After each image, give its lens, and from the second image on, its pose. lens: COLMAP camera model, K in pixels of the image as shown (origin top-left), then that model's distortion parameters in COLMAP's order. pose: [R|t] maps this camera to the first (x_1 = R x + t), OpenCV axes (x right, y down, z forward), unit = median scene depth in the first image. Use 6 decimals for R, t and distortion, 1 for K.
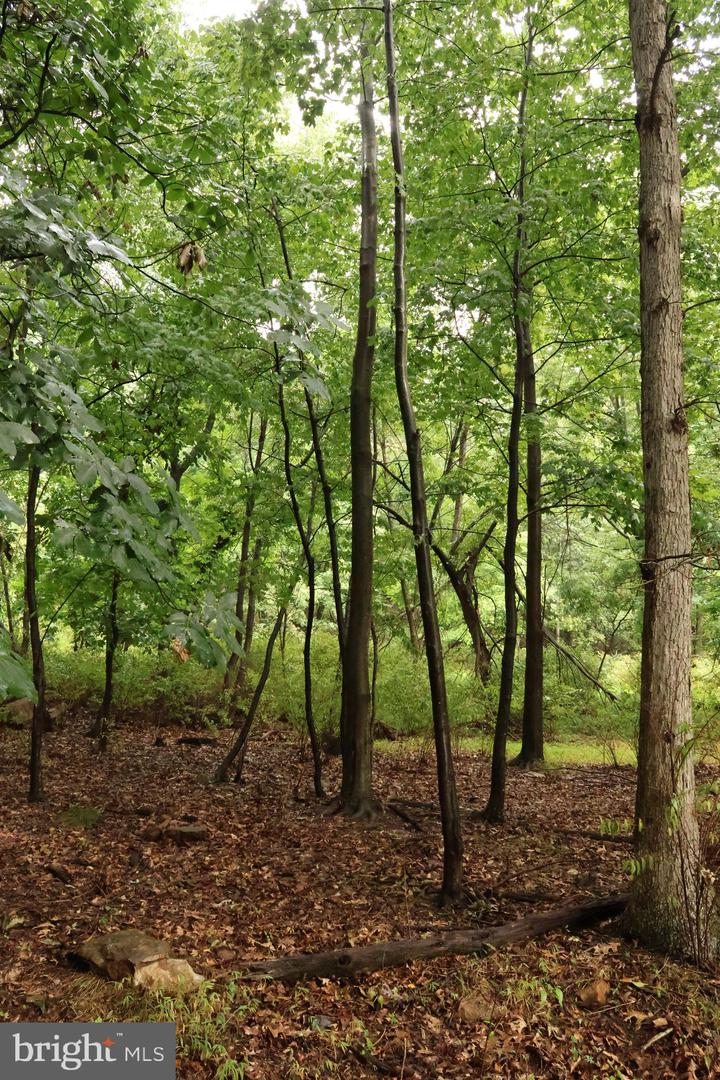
lens RADIAL K [[892.3, 0, 353.4], [0, 892.3, 537.2], [0, 0, 1]] dist [-0.166112, 0.149768]
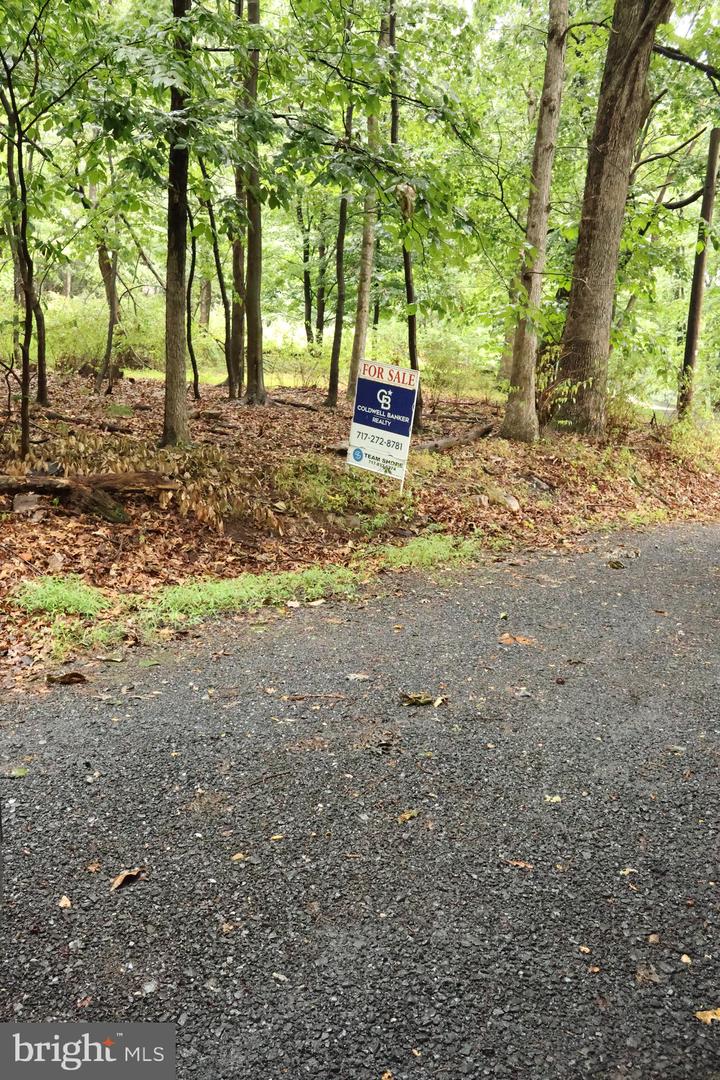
lens RADIAL K [[890.8, 0, 344.5], [0, 890.8, 537.1], [0, 0, 1]] dist [-0.167965, 0.150047]
pose [[0.808085, -0.104273, 0.579764, -1.233059], [-0.126269, 0.930670, 0.343380, -0.041739], [-0.575374, -0.350686, 0.738894, -0.513878]]
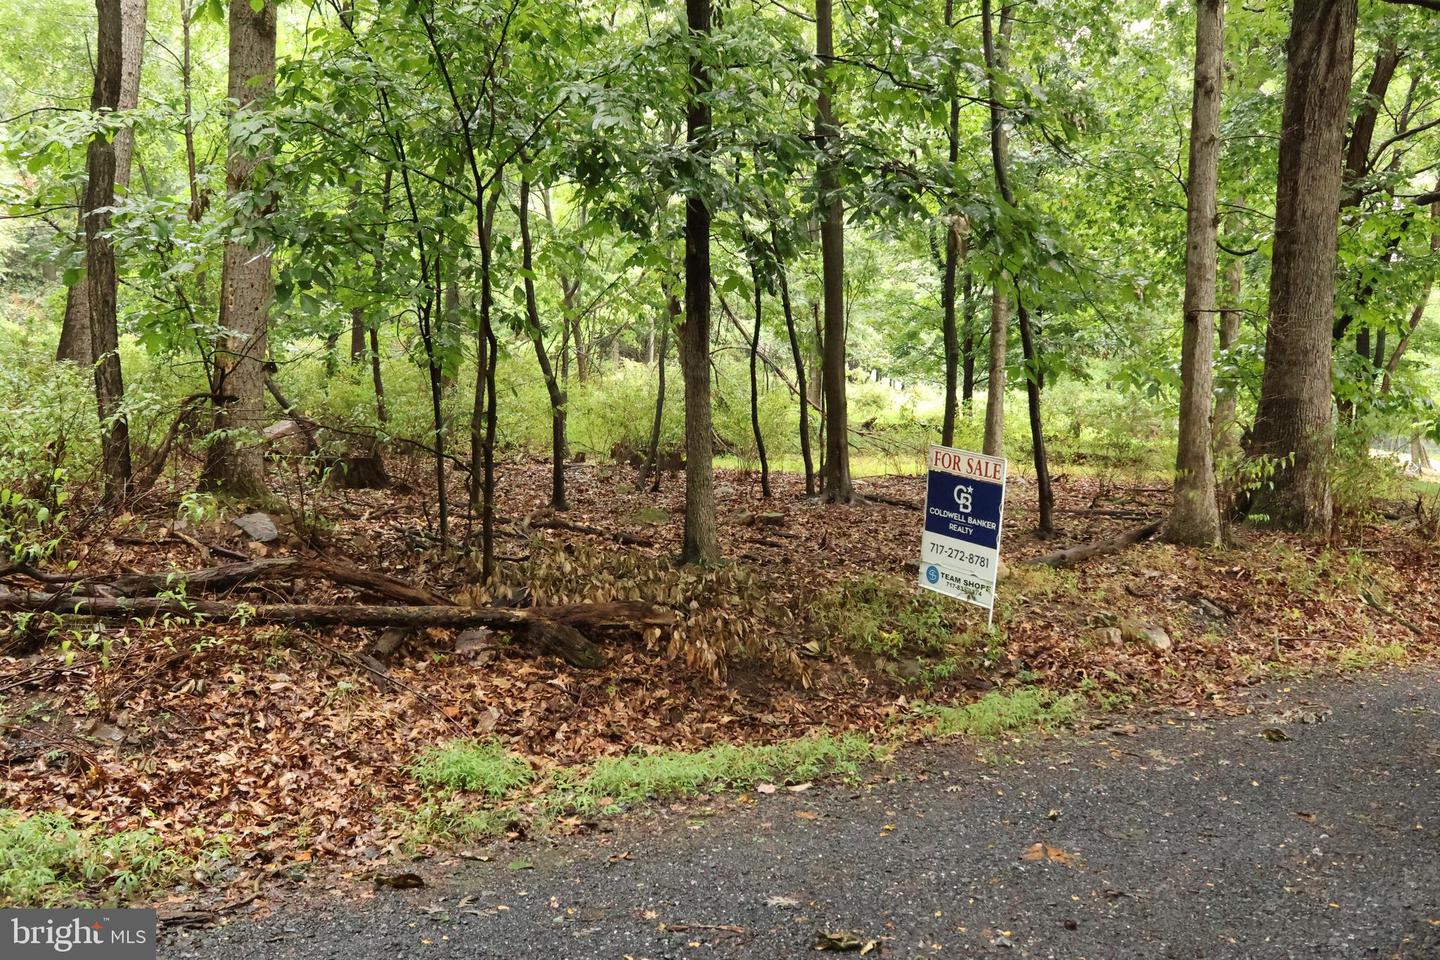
lens RADIAL K [[1193.2, 0, 716.1], [0, 1193.2, 465.2], [0, 0, 1]] dist [-0.181466, 0.158822]
pose [[0.931969, -0.030909, 0.361219, -1.103100], [-0.045346, 0.978596, 0.200731, -0.071362], [-0.359692, -0.203455, 0.910620, -0.575834]]
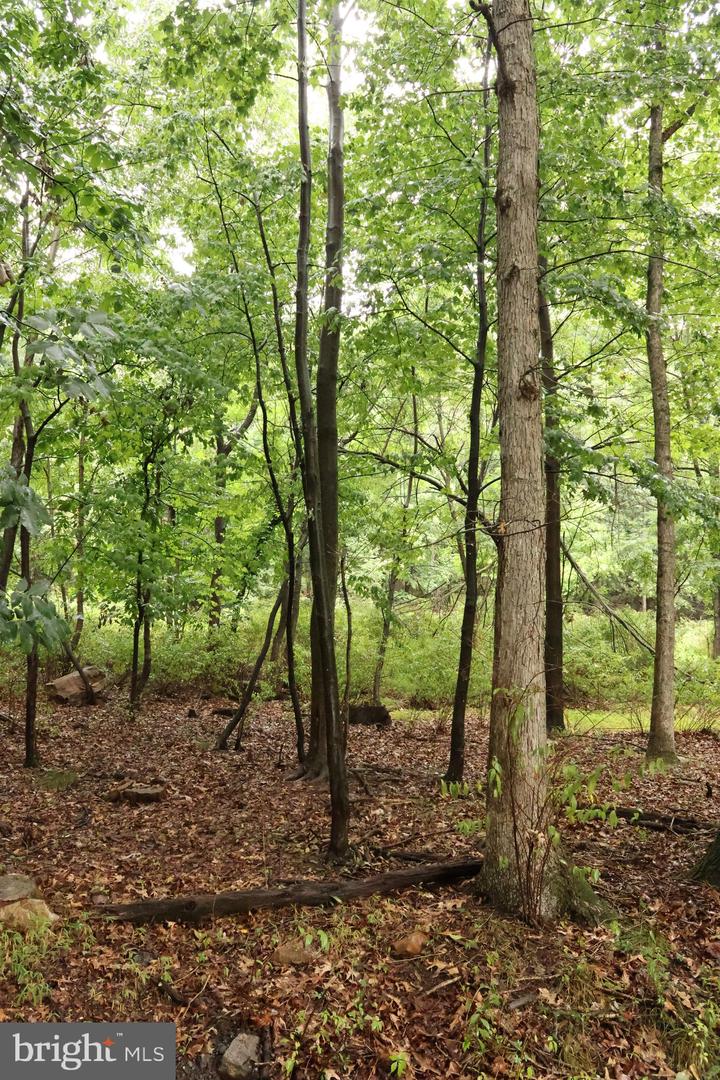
lens RADIAL K [[893.4, 0, 348.8], [0, 893.4, 536.7], [0, 0, 1]] dist [-0.170730, 0.158248]
pose [[0.991857, -0.032680, -0.123094, 0.264254], [0.036411, 0.998939, 0.028185, 0.001350], [0.122042, -0.032438, 0.991995, -0.033897]]
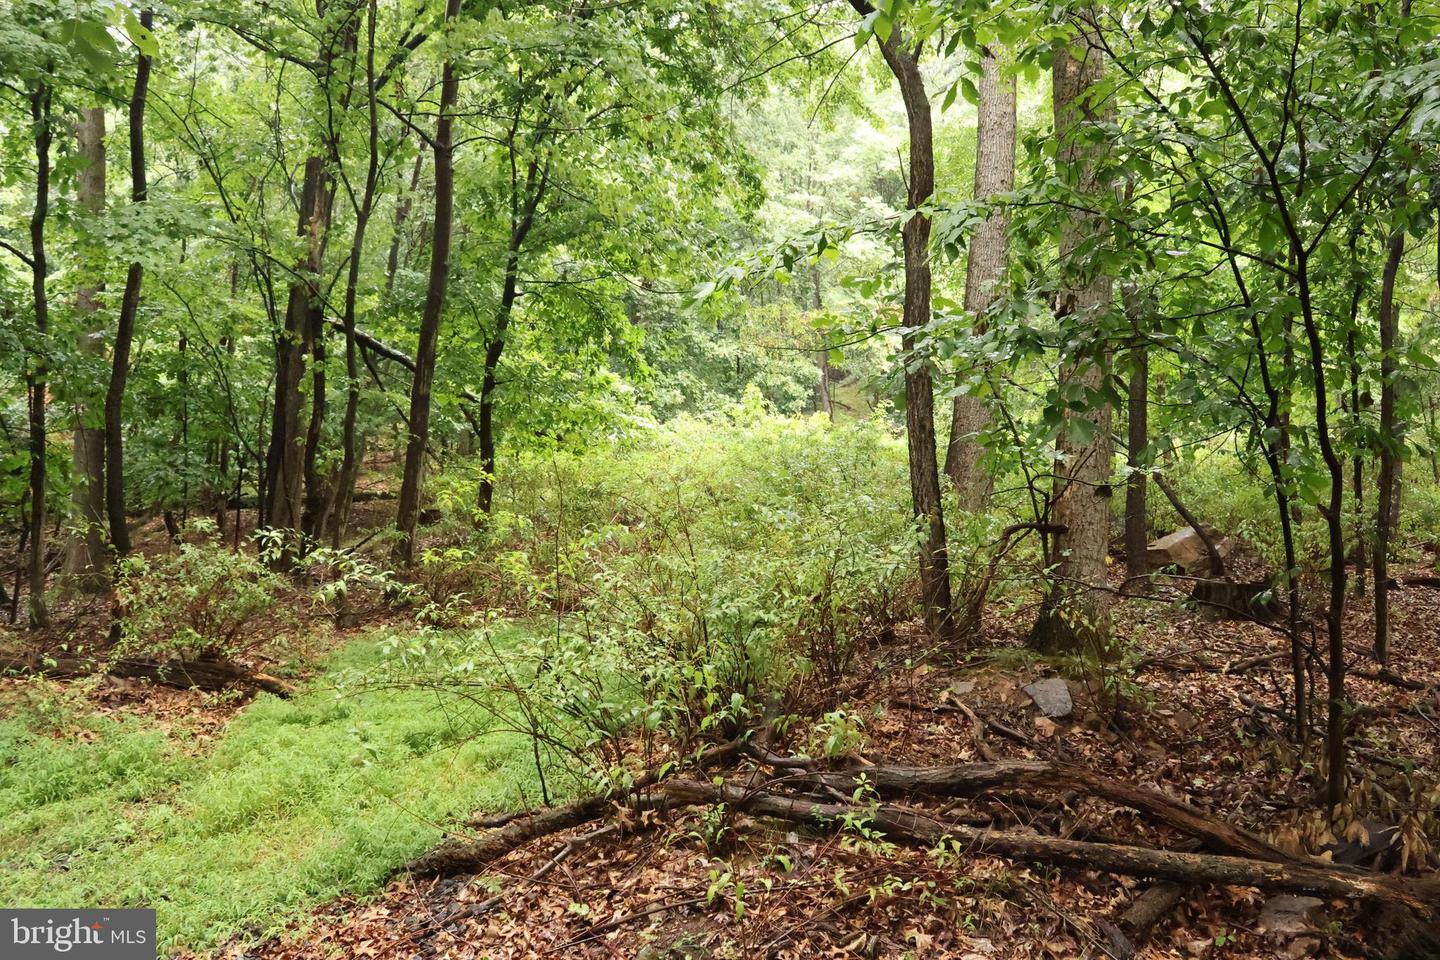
lens RADIAL K [[1193.2, 0, 716.1], [0, 1193.2, 465.2], [0, 0, 1]] dist [-0.181466, 0.158822]
pose [[0.915706, -0.047220, -0.399064, -0.938377], [0.097357, 0.989555, 0.106309, -0.074852], [0.389876, -0.136200, 0.910739, -0.257823]]
